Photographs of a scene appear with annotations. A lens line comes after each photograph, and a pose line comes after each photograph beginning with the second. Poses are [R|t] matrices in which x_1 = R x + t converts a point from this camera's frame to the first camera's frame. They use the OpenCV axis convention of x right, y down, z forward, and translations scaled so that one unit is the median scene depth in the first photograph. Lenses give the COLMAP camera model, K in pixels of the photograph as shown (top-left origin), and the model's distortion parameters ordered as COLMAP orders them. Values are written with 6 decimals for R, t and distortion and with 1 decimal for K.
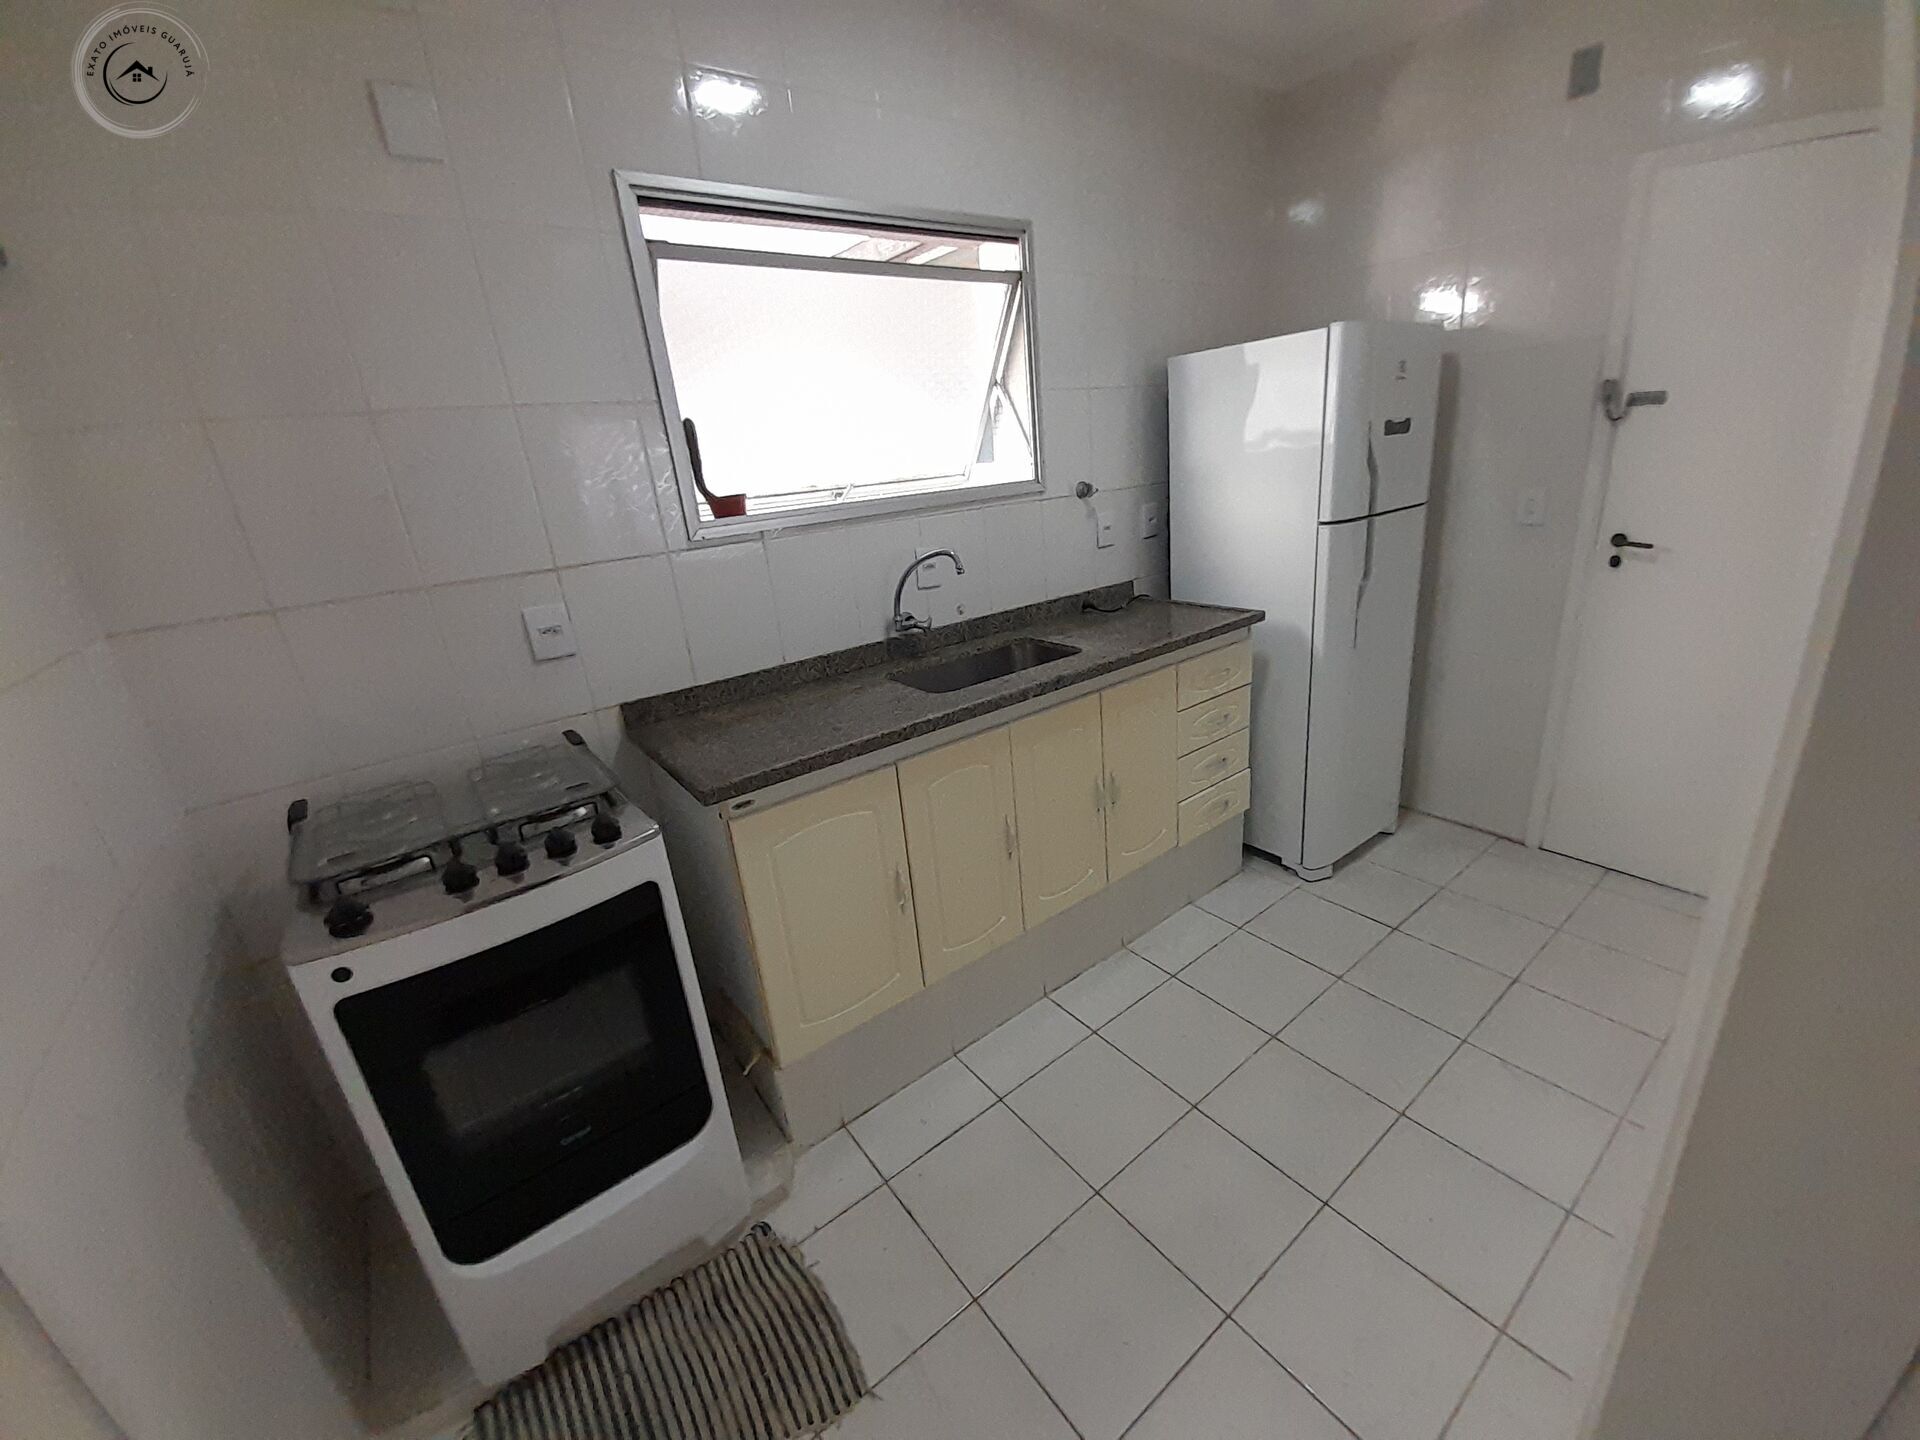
lens RADIAL K [[761.7, 0, 999.3], [0, 761.7, 722.7], [0, 0, 1]] dist [0.002930, -0.011328]
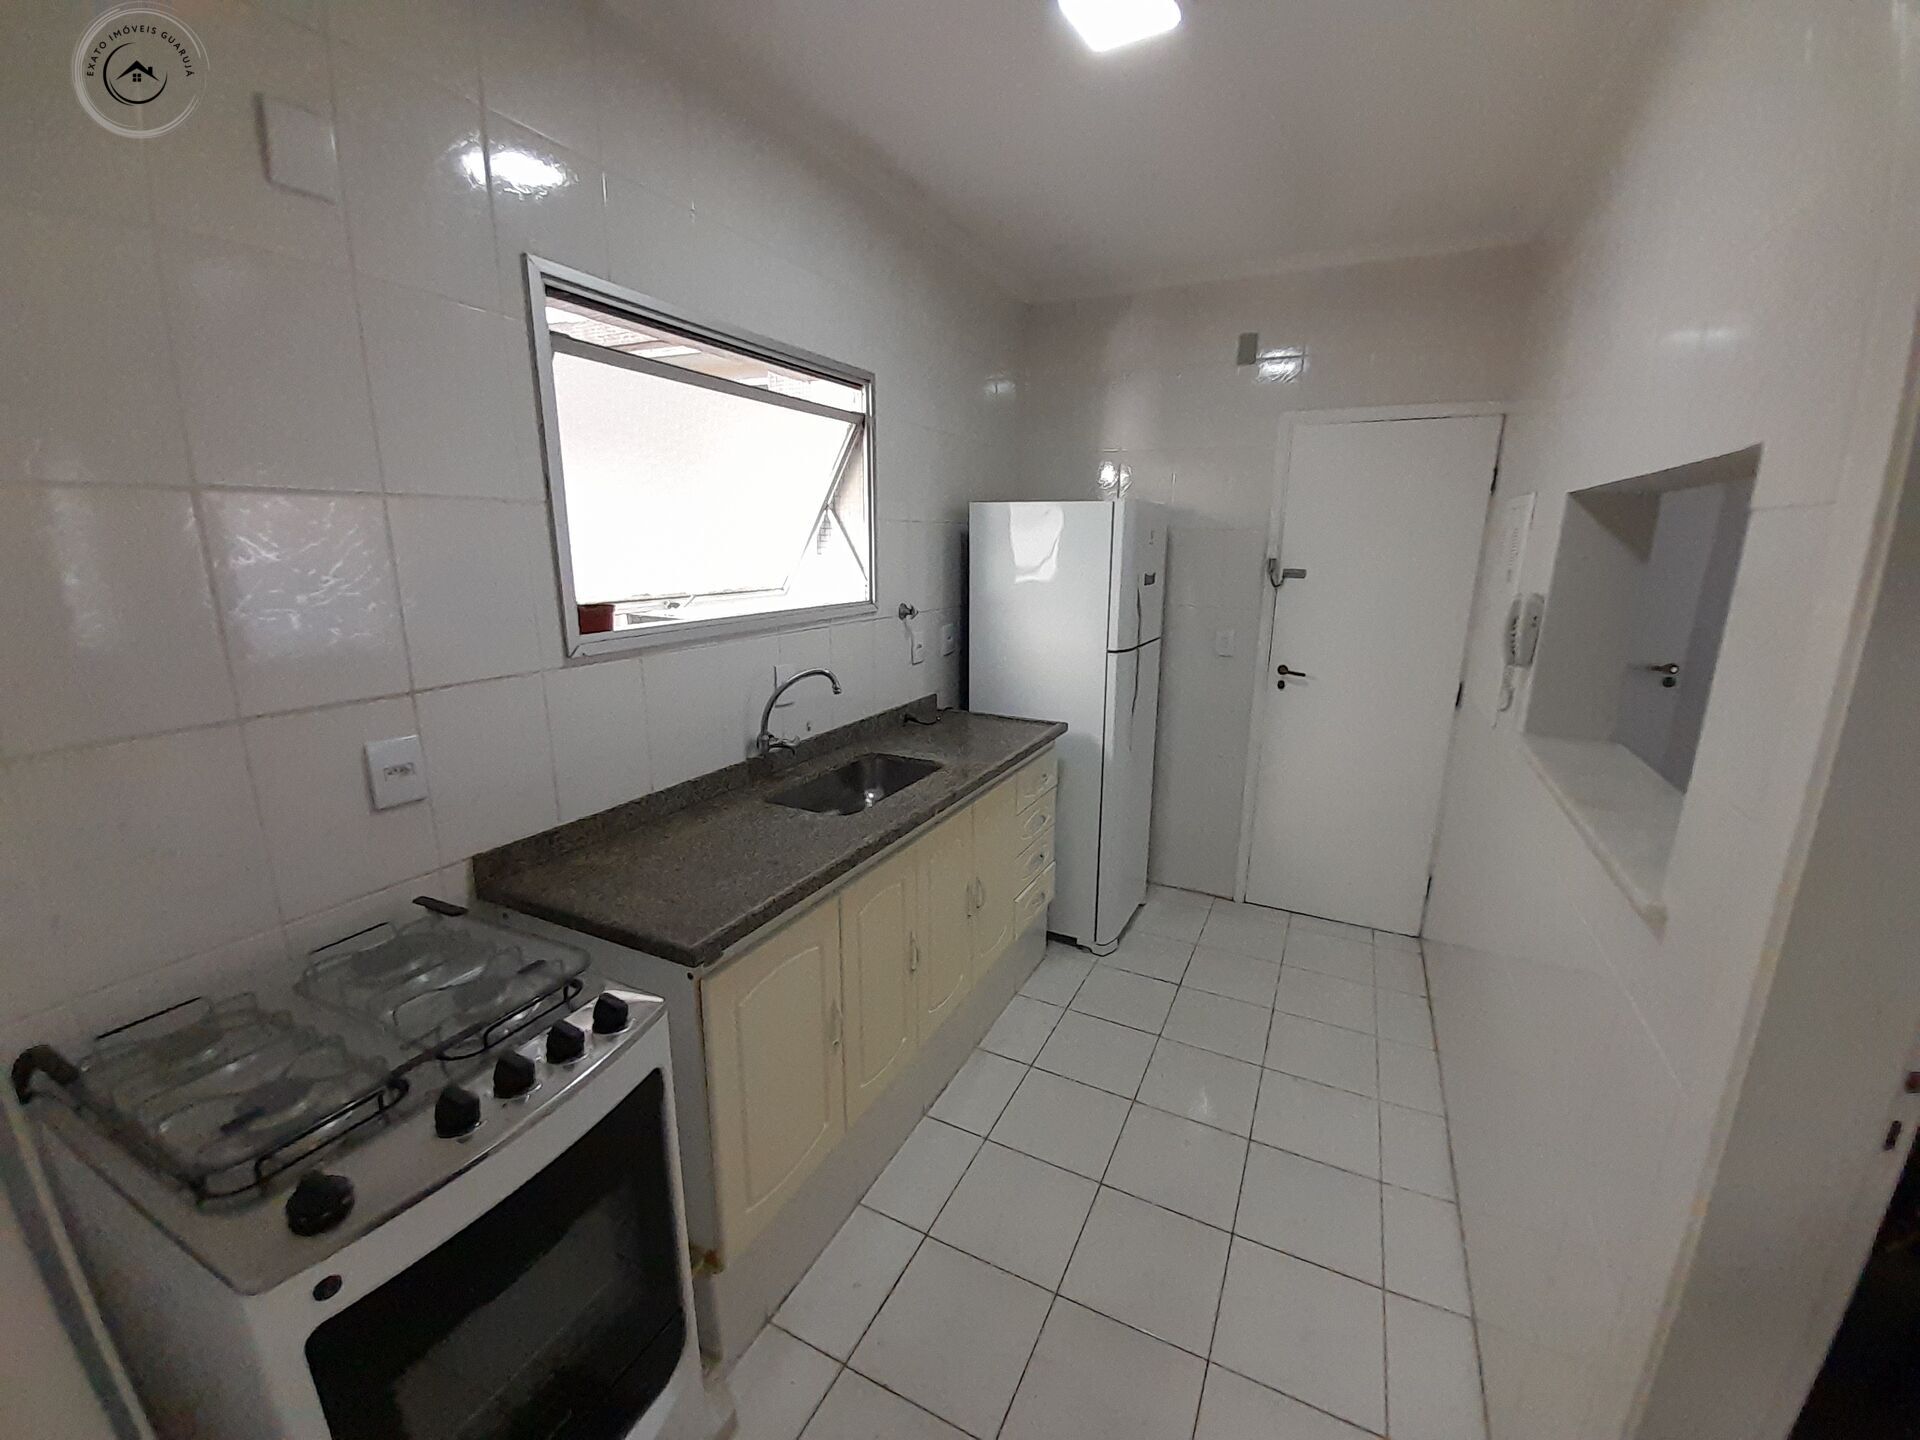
lens RADIAL K [[761.7, 0, 1005.5], [0, 761.7, 717.2], [0, 0, 1]] dist [0.002930, -0.011328]
pose [[0.886562, -0.008115, 0.462538, -0.299982], [0.067539, 0.991403, -0.112061, -0.034403], [-0.457653, 0.130589, 0.879489, 0.017873]]
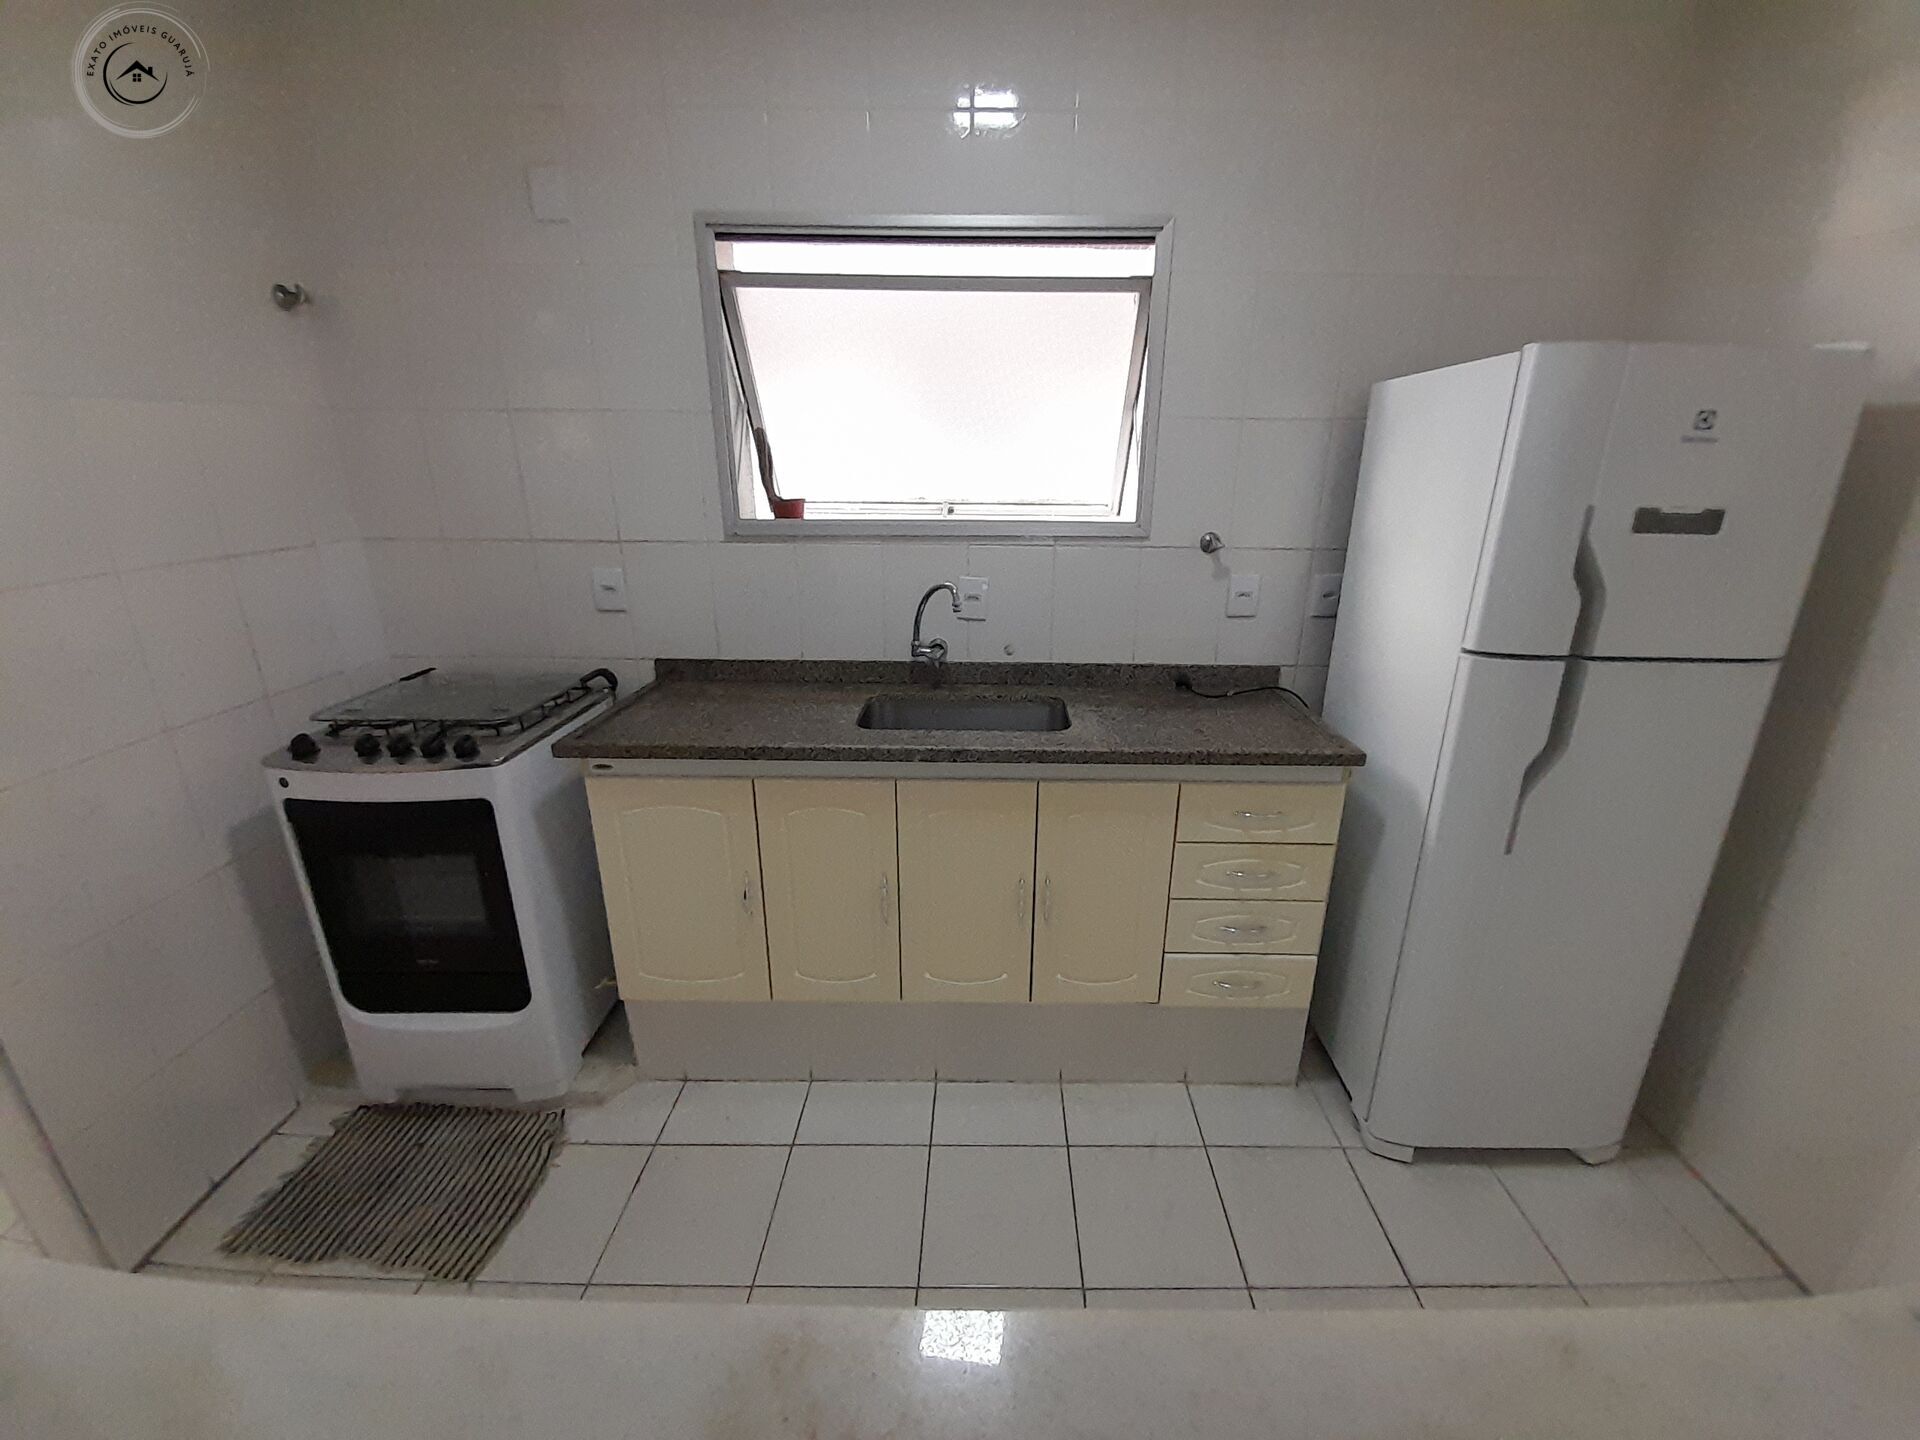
lens RADIAL K [[761.7, 0, 999.0], [0, 761.7, 720.9], [0, 0, 1]] dist [0.002930, -0.011328]
pose [[0.780180, 0.283995, -0.557374, 0.509401], [-0.281656, 0.955058, 0.092379, -0.158205], [0.558560, 0.084916, 0.825106, 0.258632]]
